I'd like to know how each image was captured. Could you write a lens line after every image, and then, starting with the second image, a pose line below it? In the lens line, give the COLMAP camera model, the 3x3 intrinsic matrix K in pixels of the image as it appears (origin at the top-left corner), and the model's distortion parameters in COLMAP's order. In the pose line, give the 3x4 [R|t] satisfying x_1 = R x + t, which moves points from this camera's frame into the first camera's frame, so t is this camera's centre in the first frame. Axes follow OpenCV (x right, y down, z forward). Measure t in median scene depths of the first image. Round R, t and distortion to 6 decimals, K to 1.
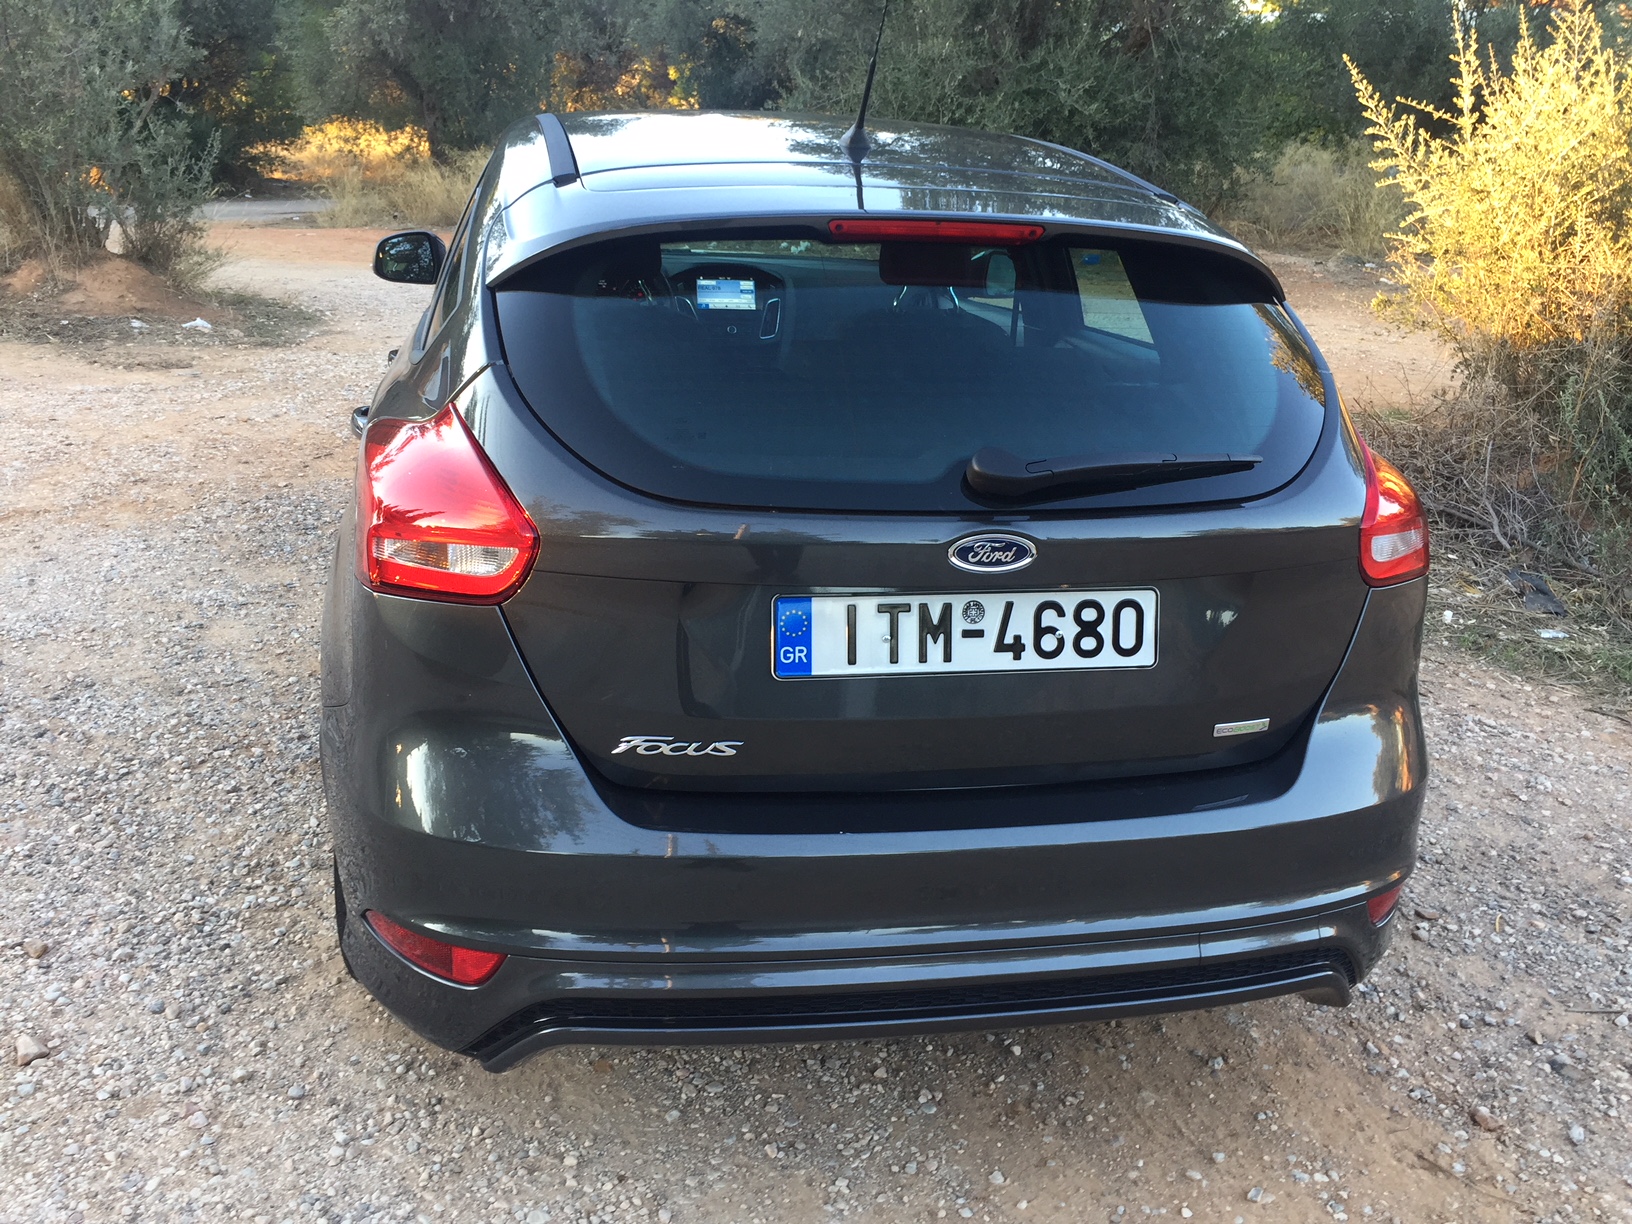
lens RADIAL K [[1397.9, 0, 816.6], [0, 1397.9, 609.4], [0, 0, 1]] dist [0.045297, -0.005923]
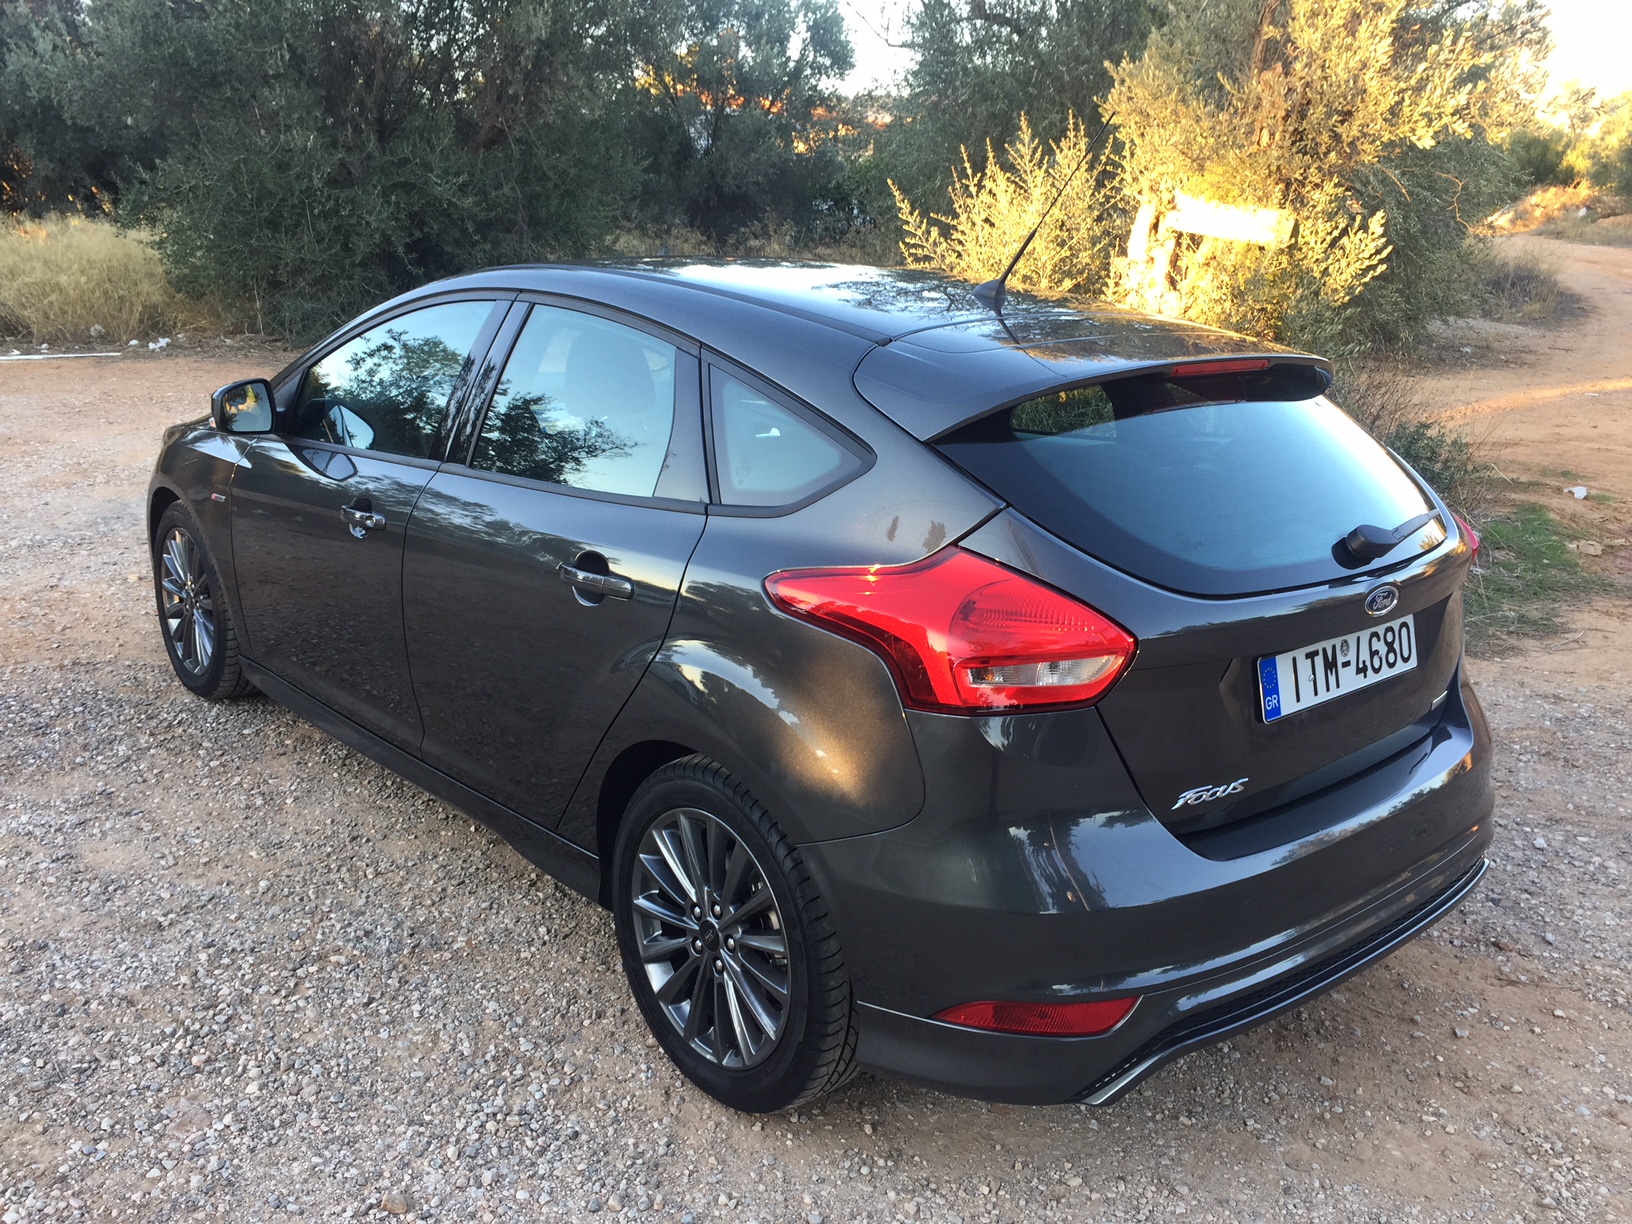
lens RADIAL K [[1397.9, 0, 814.1], [0, 1397.9, 614.8], [0, 0, 1]] dist [0.045297, -0.005923]
pose [[0.856999, -0.151455, 0.492558, -0.977113], [0.173387, 0.984853, 0.001153, -0.118432], [-0.485272, 0.084415, 0.870279, 0.069119]]
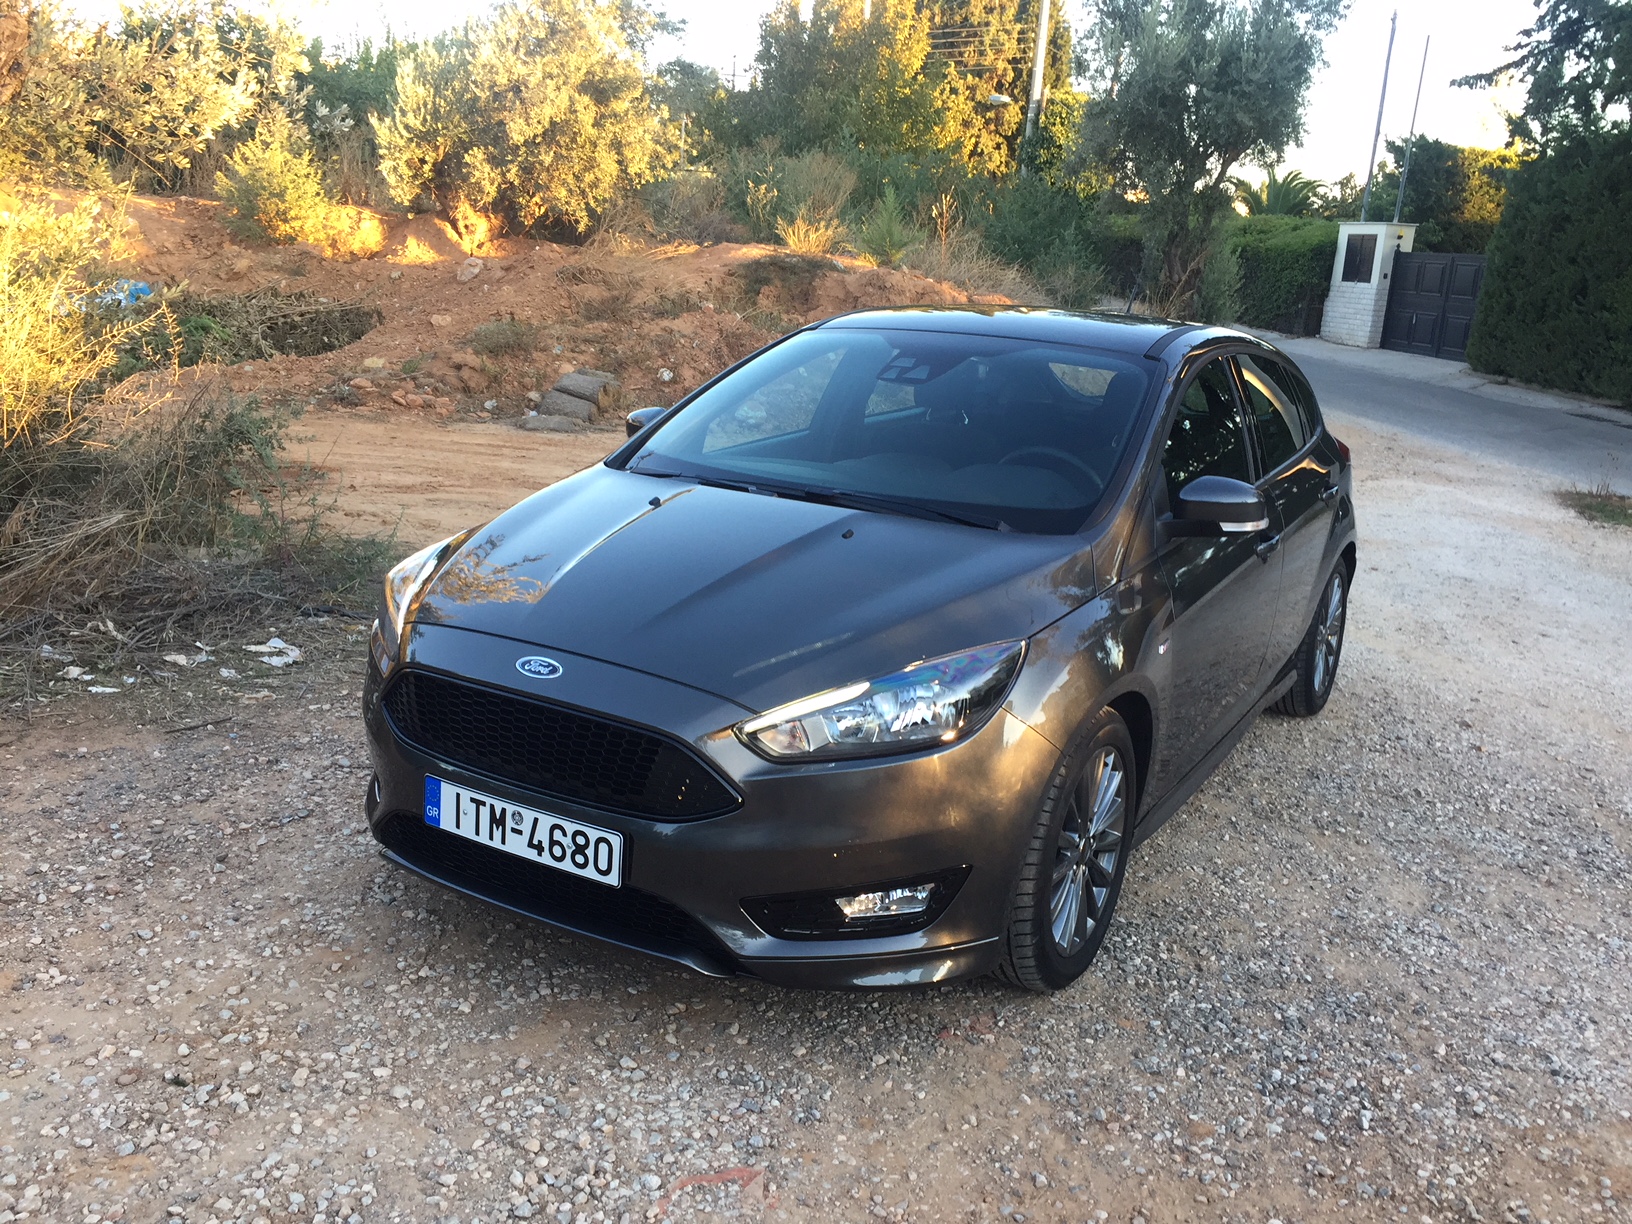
lens RADIAL K [[1397.9, 0, 810.1], [0, 1397.9, 608.4], [0, 0, 1]] dist [0.045297, -0.005923]
pose [[0.748284, 0.193696, -0.634471, 1.261076], [-0.124997, 0.980460, 0.151903, -0.487545], [0.651496, -0.034359, 0.757874, 0.062060]]
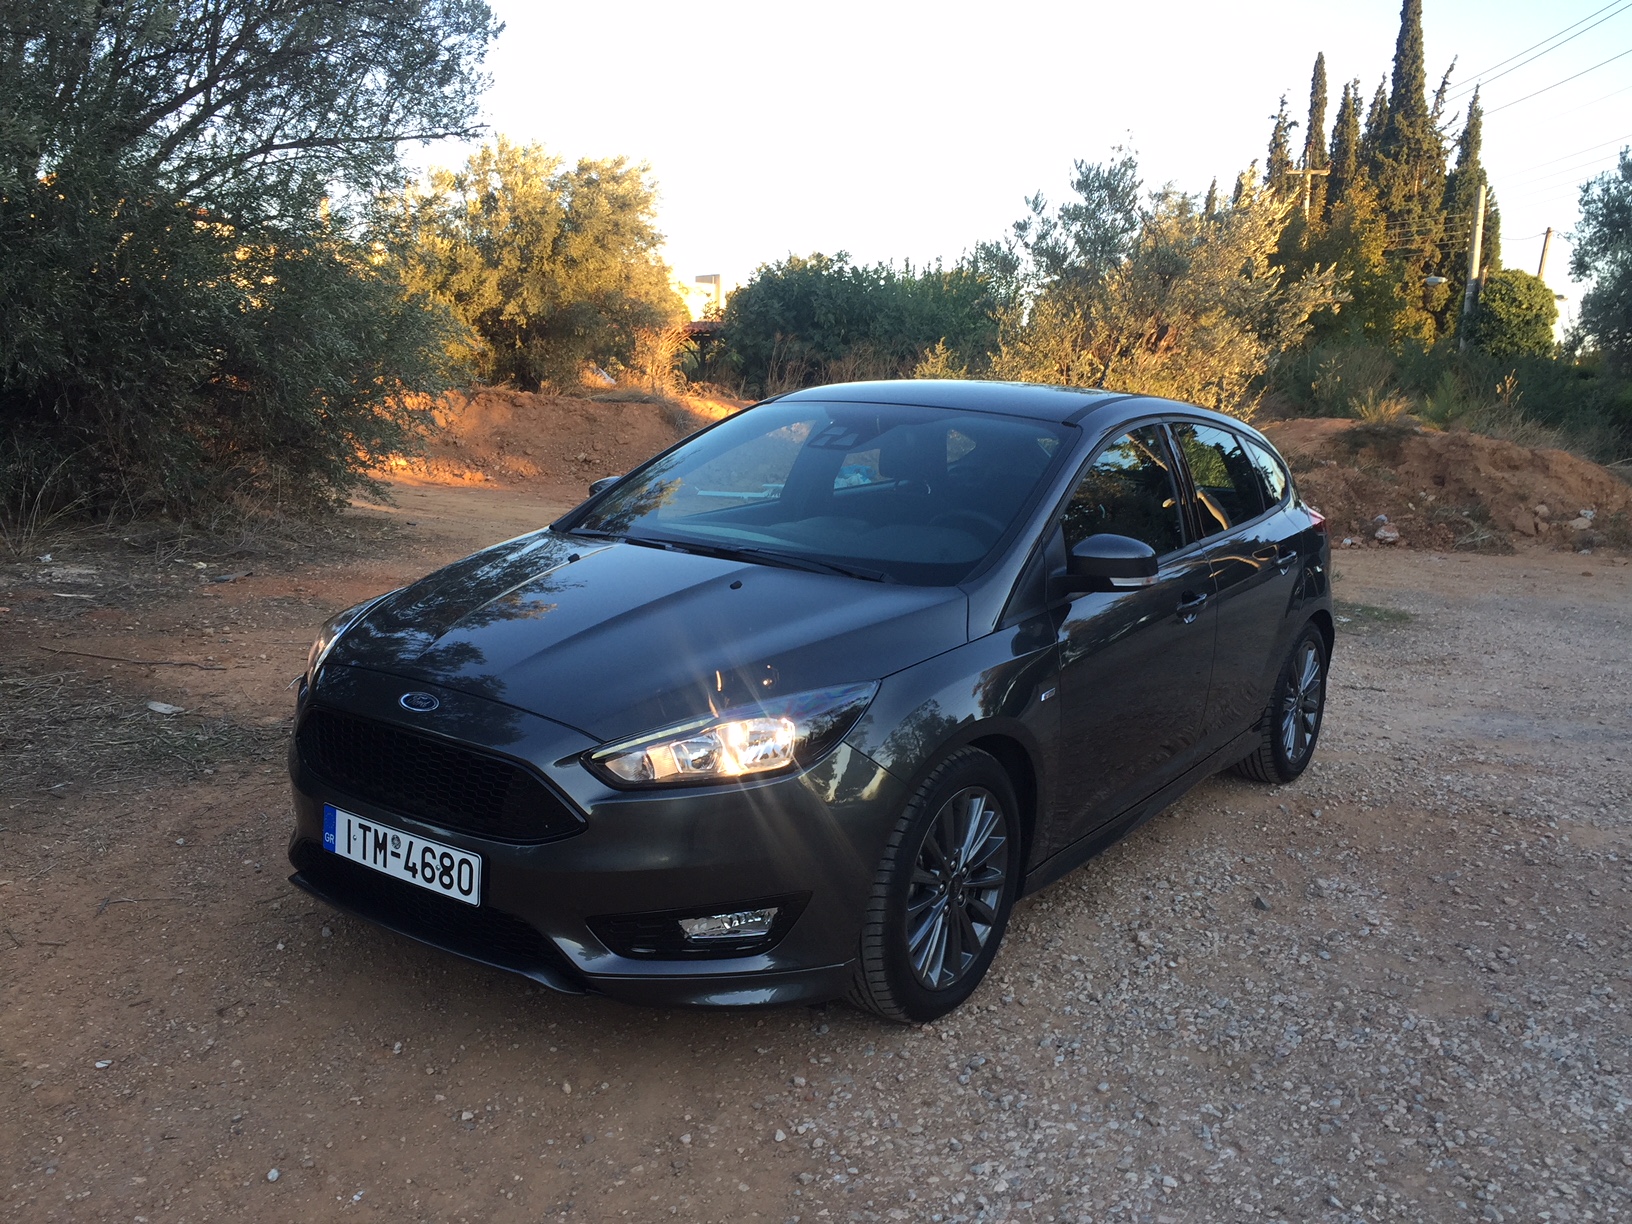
lens RADIAL K [[1397.9, 0, 822.0], [0, 1397.9, 610.9], [0, 0, 1]] dist [0.045297, -0.005923]
pose [[0.696431, 0.152439, -0.701246, 1.553577], [-0.119181, 0.988177, 0.096450, -0.477458], [0.707658, 0.016405, 0.706365, 0.188954]]
